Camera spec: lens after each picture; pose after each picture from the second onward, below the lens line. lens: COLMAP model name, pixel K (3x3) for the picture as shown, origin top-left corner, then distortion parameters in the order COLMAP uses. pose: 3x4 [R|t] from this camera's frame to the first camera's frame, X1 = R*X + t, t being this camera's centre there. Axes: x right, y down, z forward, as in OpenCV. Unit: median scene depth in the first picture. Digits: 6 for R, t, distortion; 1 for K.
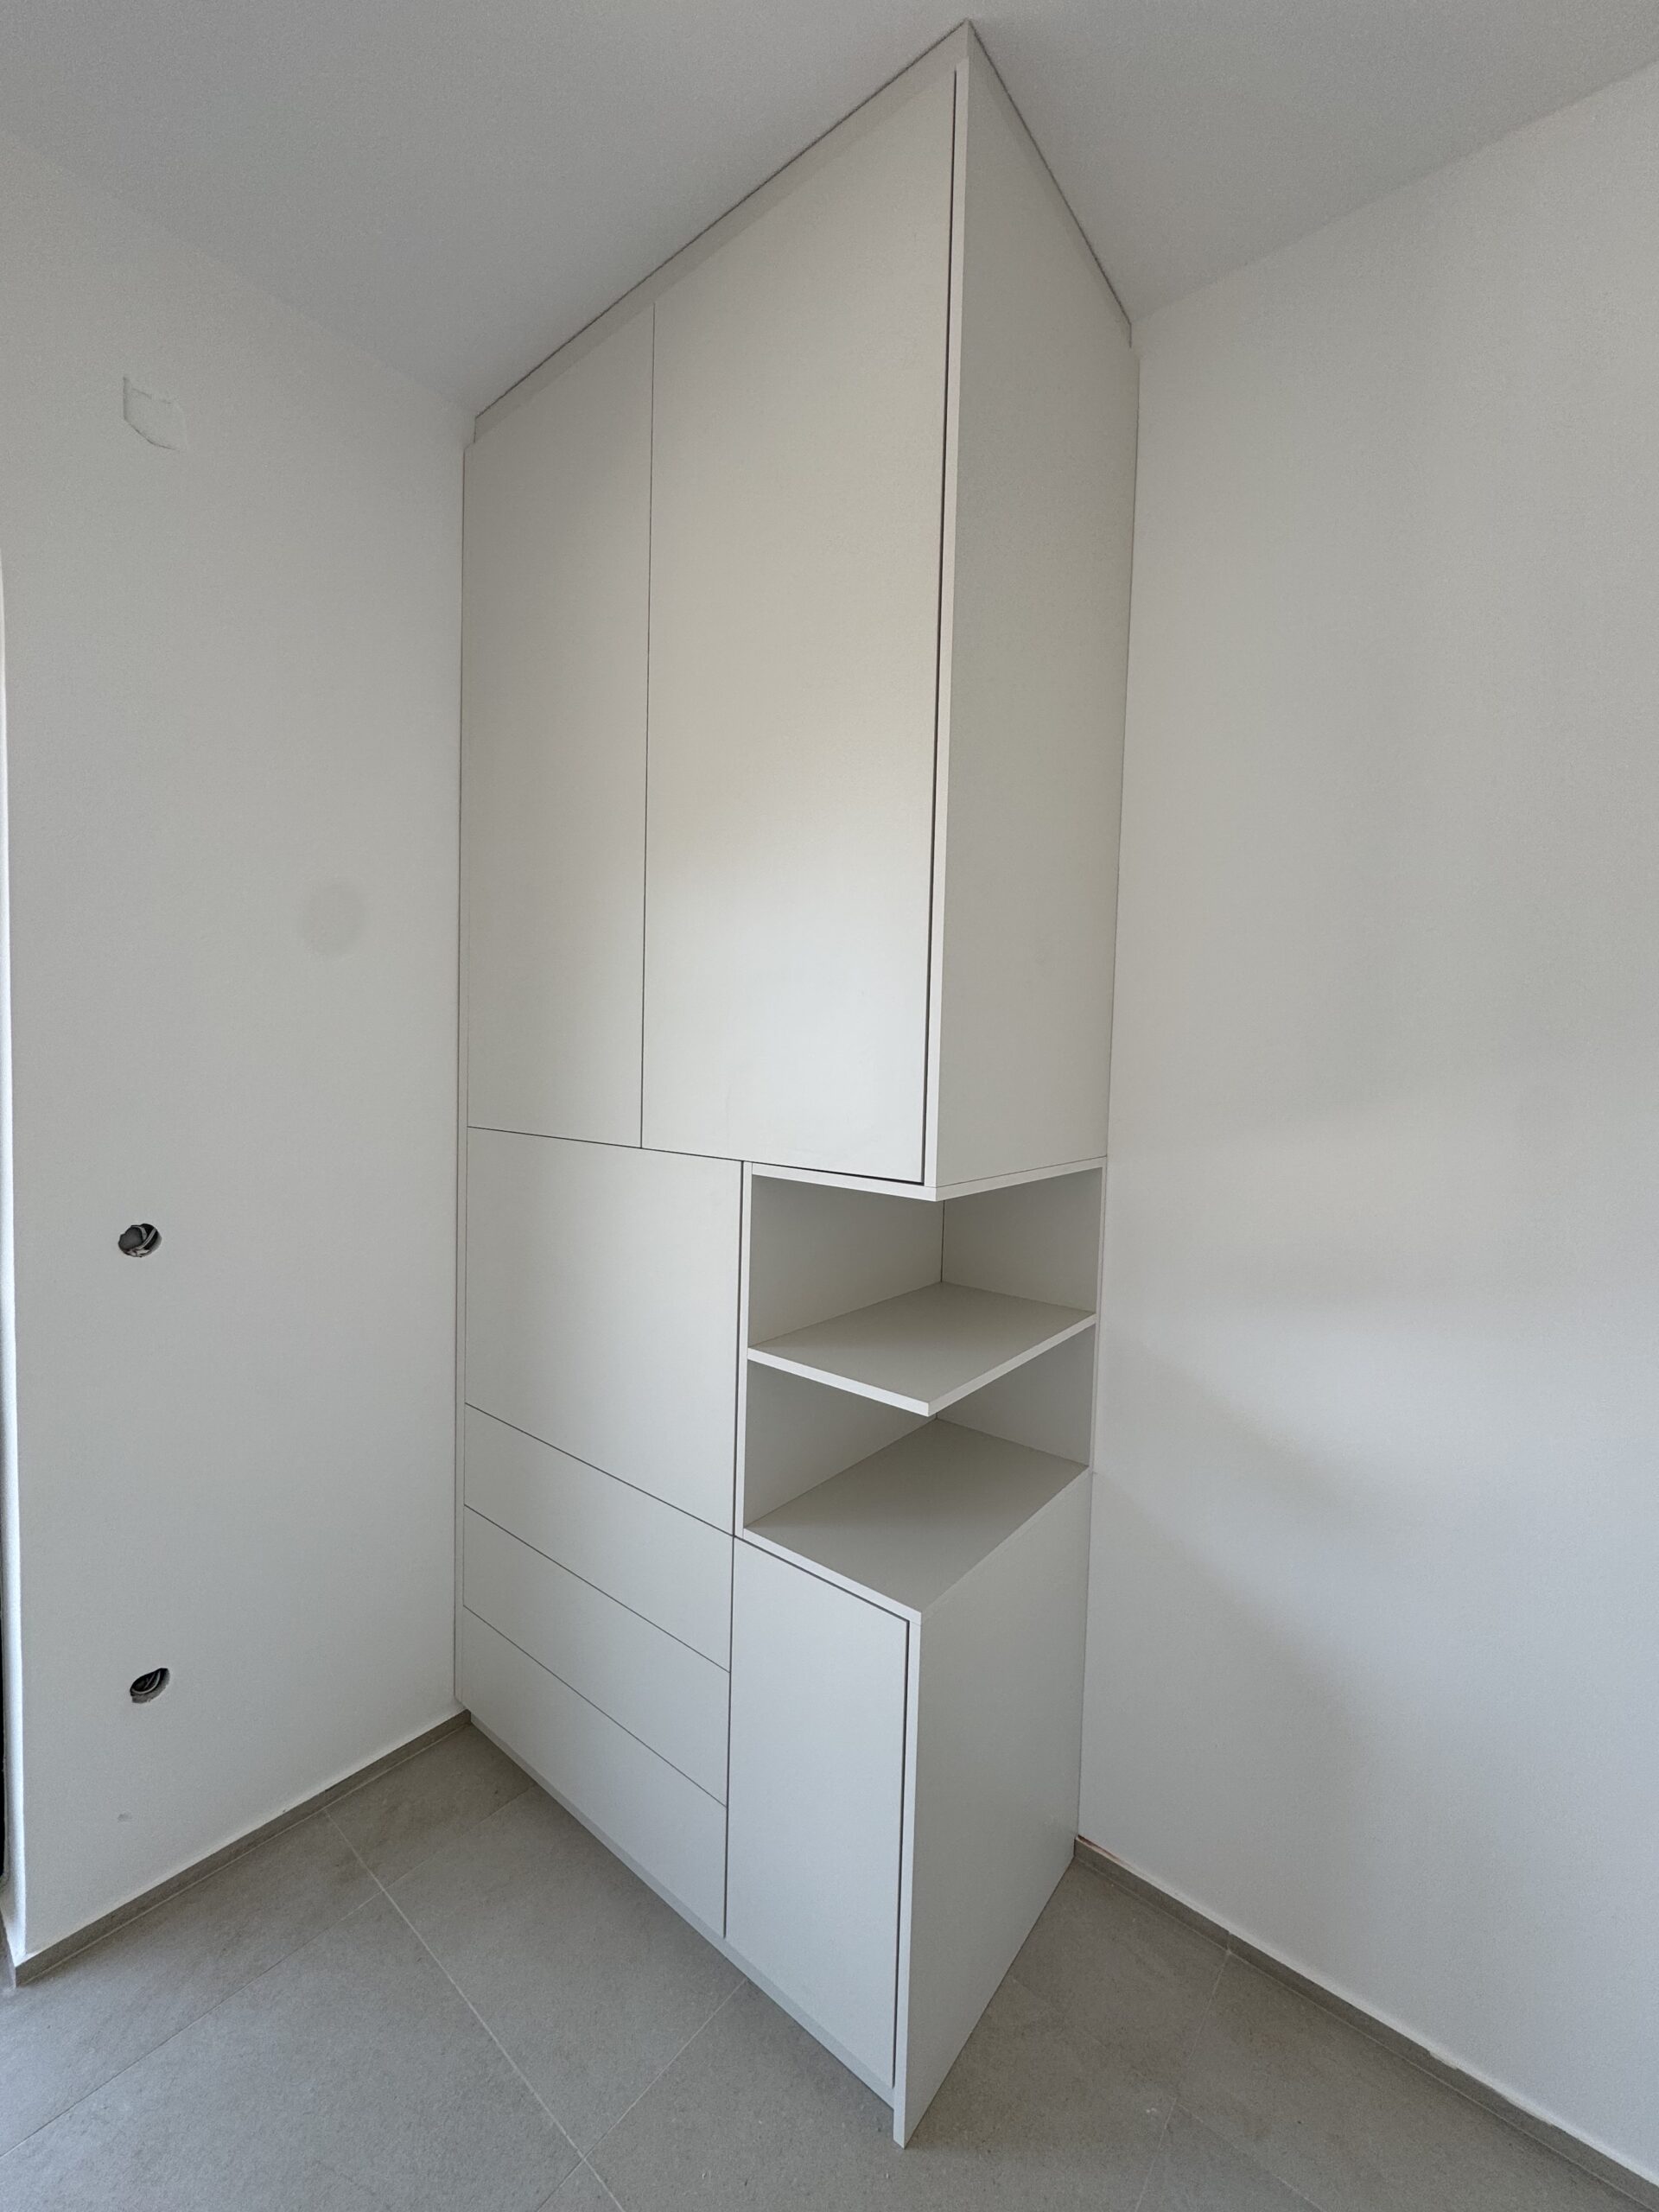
lens RADIAL K [[885.5, 0, 829.5], [0, 885.5, 1106.0], [0, 0, 1]] dist [0.000437, 0.000226]
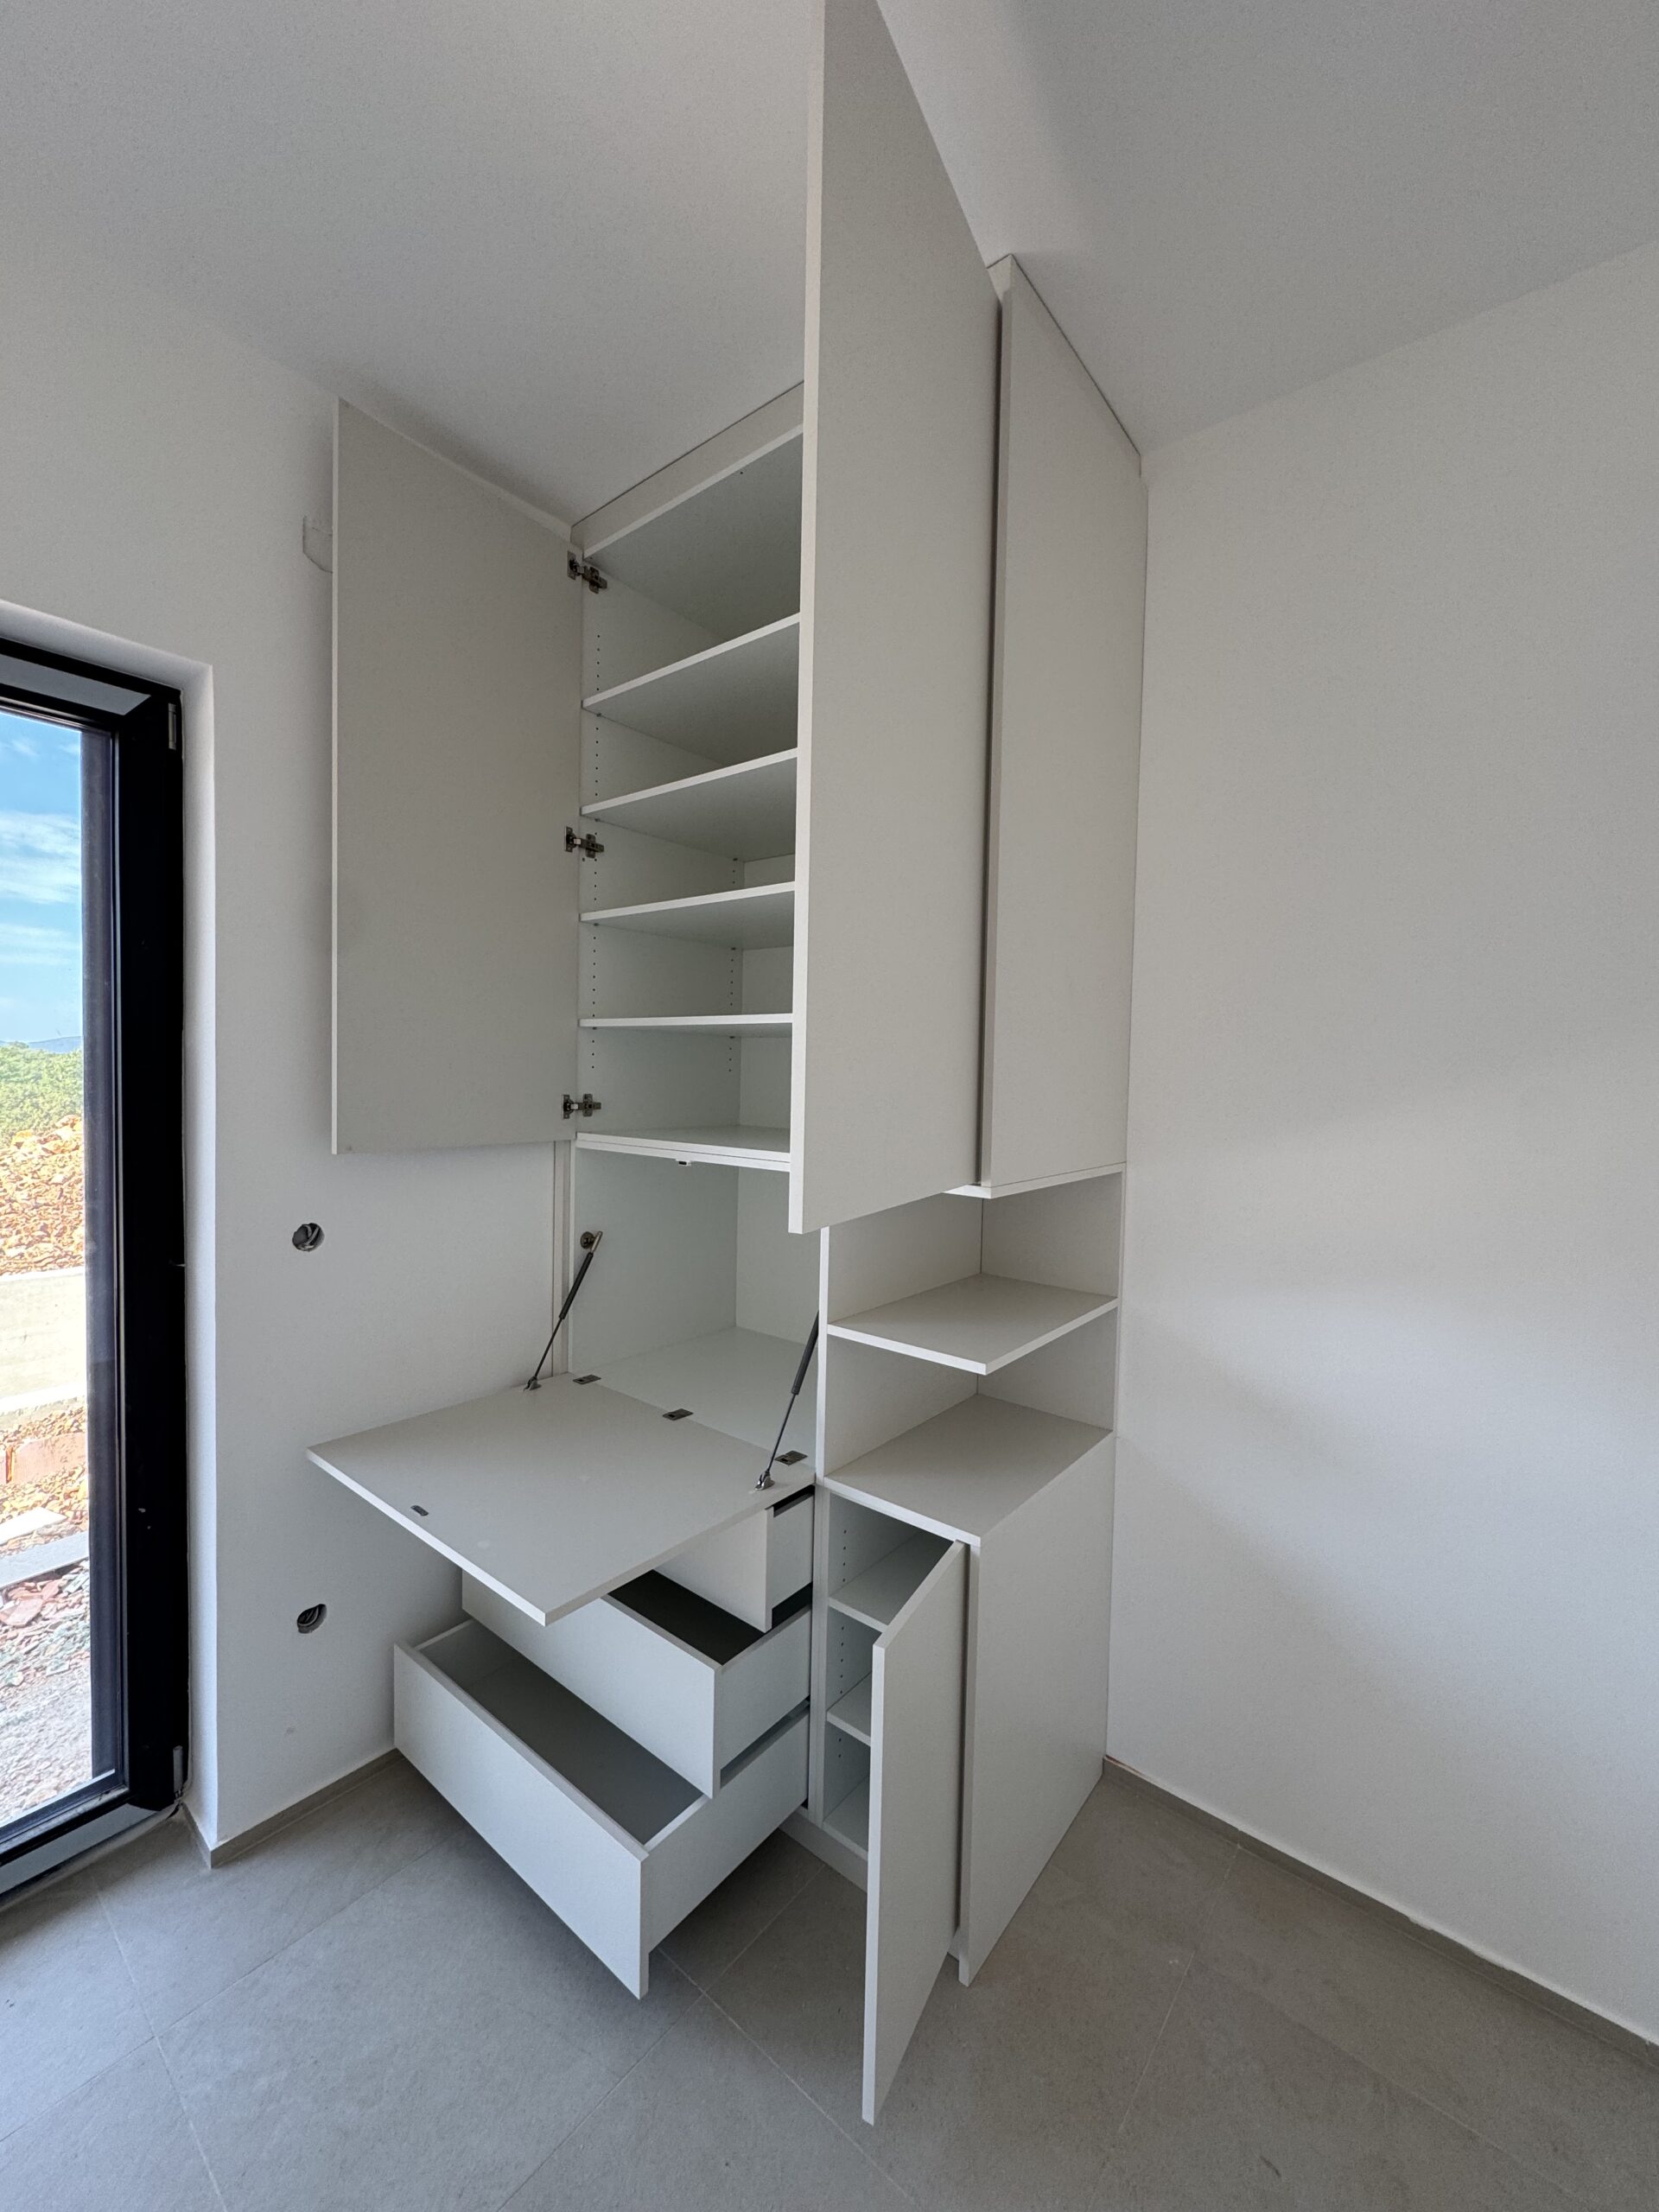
lens RADIAL K [[885.5, 0, 829.5], [0, 885.5, 1106.0], [0, 0, 1]] dist [0.000437, 0.000226]
pose [[0.999957, -0.005940, -0.007107, -0.073516], [0.005862, 0.999924, -0.010835, -0.006690], [0.007171, 0.010793, 0.999916, -0.180342]]
